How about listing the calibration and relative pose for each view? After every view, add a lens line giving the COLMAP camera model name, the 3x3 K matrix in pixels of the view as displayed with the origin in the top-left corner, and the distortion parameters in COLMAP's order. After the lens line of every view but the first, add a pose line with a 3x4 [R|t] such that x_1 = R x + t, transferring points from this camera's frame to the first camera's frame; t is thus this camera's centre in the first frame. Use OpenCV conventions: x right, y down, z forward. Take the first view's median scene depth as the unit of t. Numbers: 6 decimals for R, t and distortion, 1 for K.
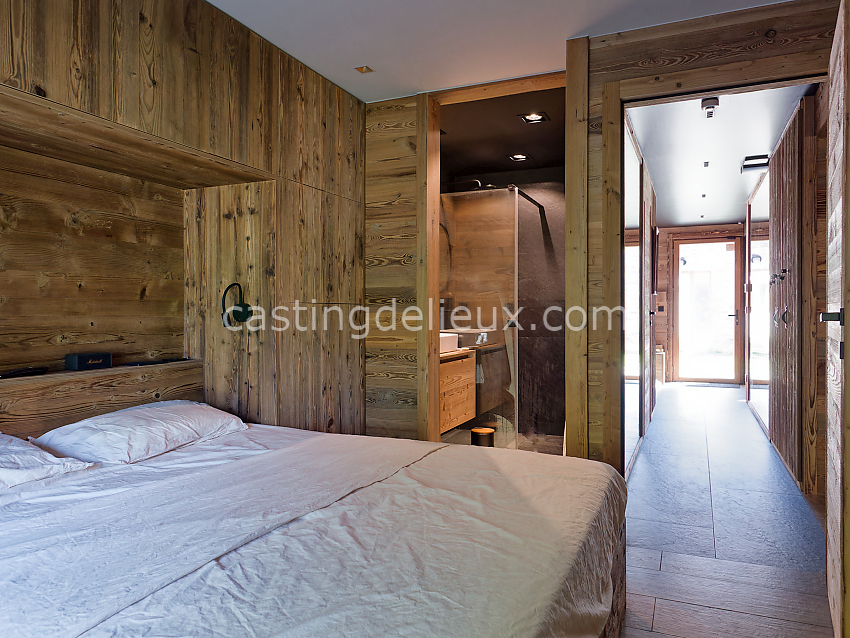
lens RADIAL K [[568.0, 0, 441.6], [0, 568.0, 315.6], [0, 0, 1]] dist [-0.026883, 0.029778]
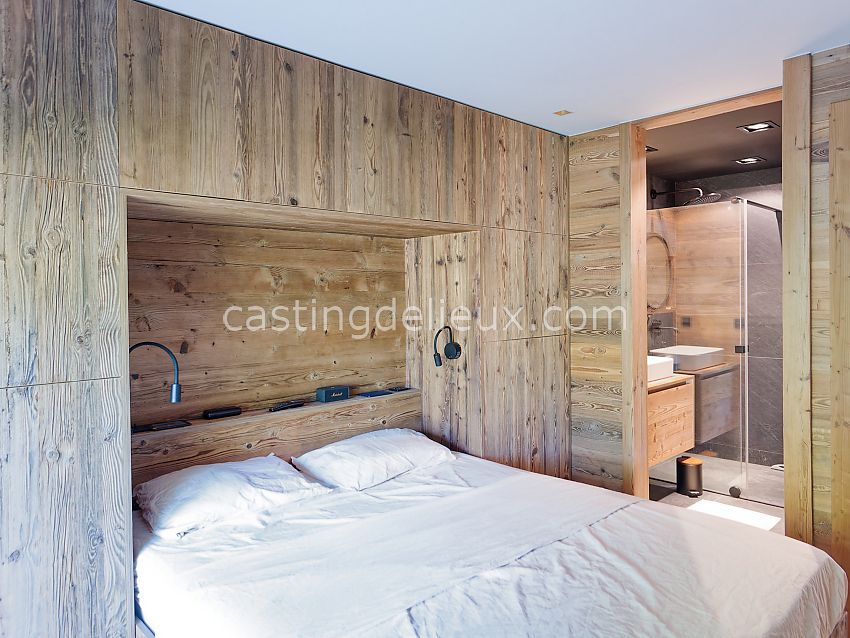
lens RADIAL K [[578.3, 0, 441.1], [0, 578.3, 303.2], [0, 0, 1]] dist [-0.039922, 0.037679]
pose [[0.922053, -0.006054, -0.387016, 0.069180], [0.007857, 0.999964, 0.003076, -0.106375], [0.386983, -0.005877, 0.922068, -0.054427]]
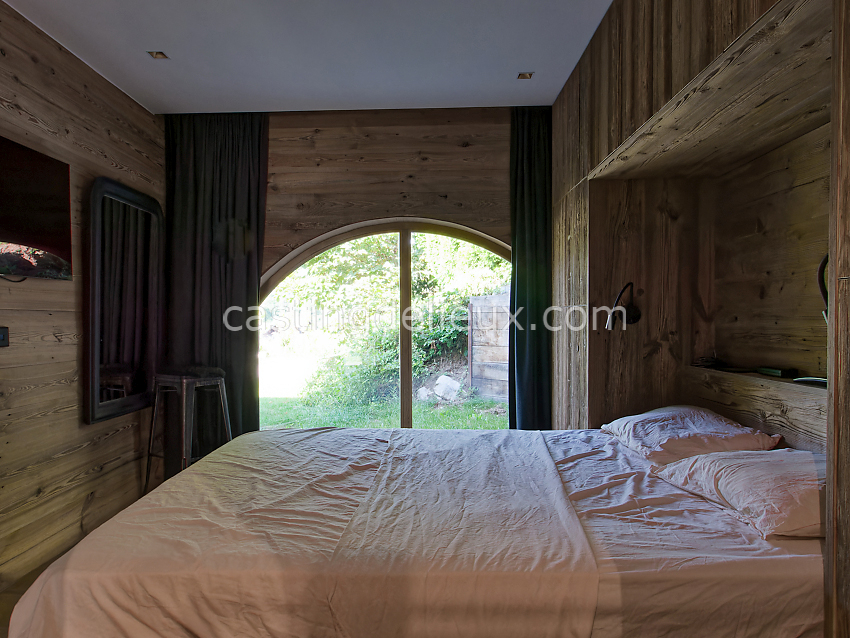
lens RADIAL K [[609.0, 0, 409.0], [0, 609.0, 330.6], [0, 0, 1]] dist [-0.024860, 0.005140]
pose [[-0.932478, 0.014279, -0.360944, 0.131167], [0.007648, 0.999775, 0.019793, 0.000898], [0.361145, 0.015696, -0.932378, 1.300561]]
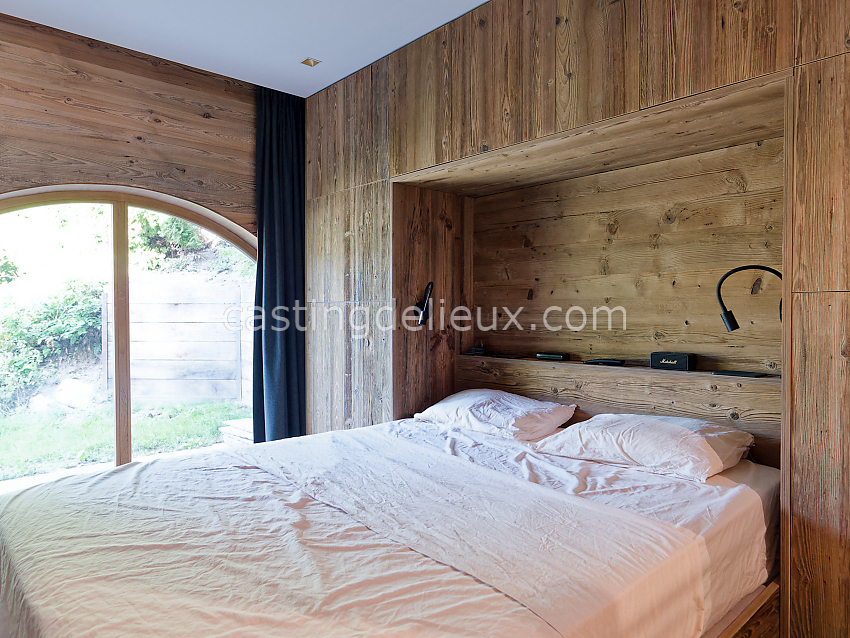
lens RADIAL K [[568.0, 0, 441.6], [0, 568.0, 315.6], [0, 0, 1]] dist [-0.026883, 0.029778]
pose [[-0.398082, 0.013643, -0.917248, 0.373130], [-0.000741, 0.999884, 0.015194, -0.010203], [0.917349, 0.006728, -0.398026, 0.924994]]
